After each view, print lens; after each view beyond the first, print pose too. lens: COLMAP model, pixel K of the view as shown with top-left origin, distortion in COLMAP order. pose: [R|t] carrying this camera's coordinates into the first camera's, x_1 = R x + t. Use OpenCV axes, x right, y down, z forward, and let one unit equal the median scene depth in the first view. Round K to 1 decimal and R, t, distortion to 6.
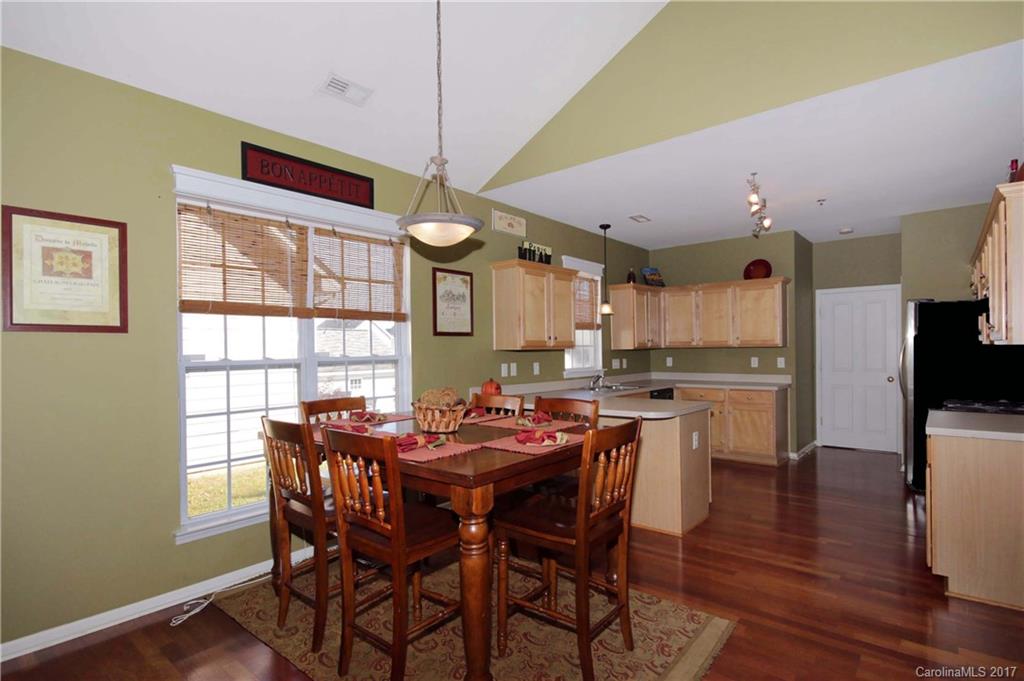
lens RADIAL K [[495.5, 0, 535.4], [0, 495.5, 341.8], [0, 0, 1]] dist [0.000217, -0.000042]
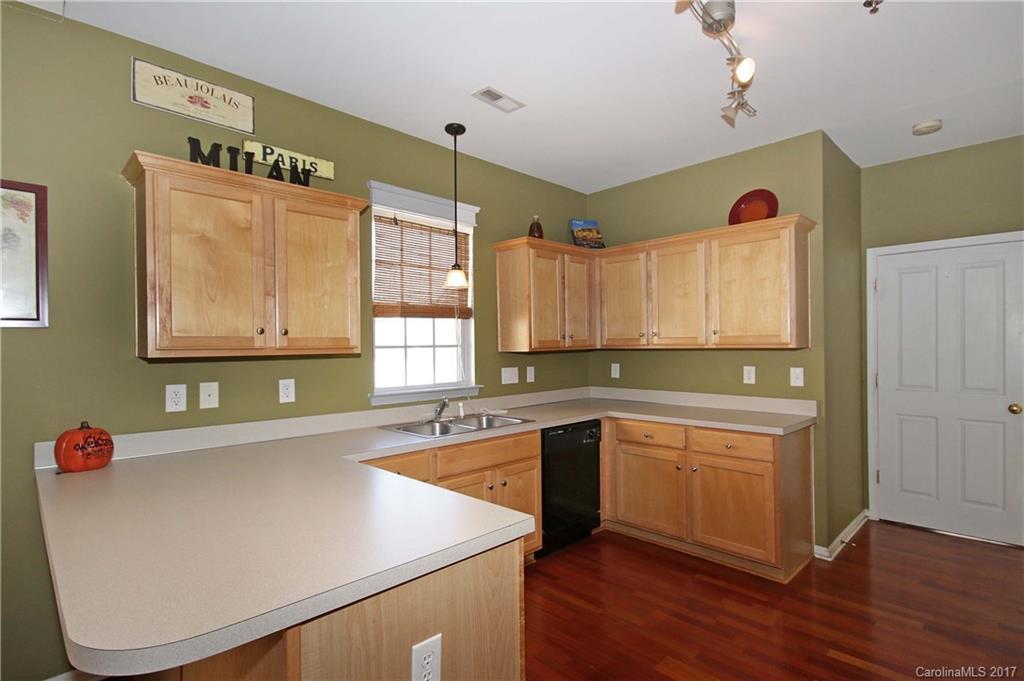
lens RADIAL K [[495.5, 0, 535.4], [0, 495.5, 341.8], [0, 0, 1]] dist [0.000217, -0.000042]
pose [[0.994626, 0.001239, -0.103523, 0.264725], [-0.001318, 0.999999, -0.000695, 0.004208], [0.103522, 0.000828, 0.994627, 0.425458]]
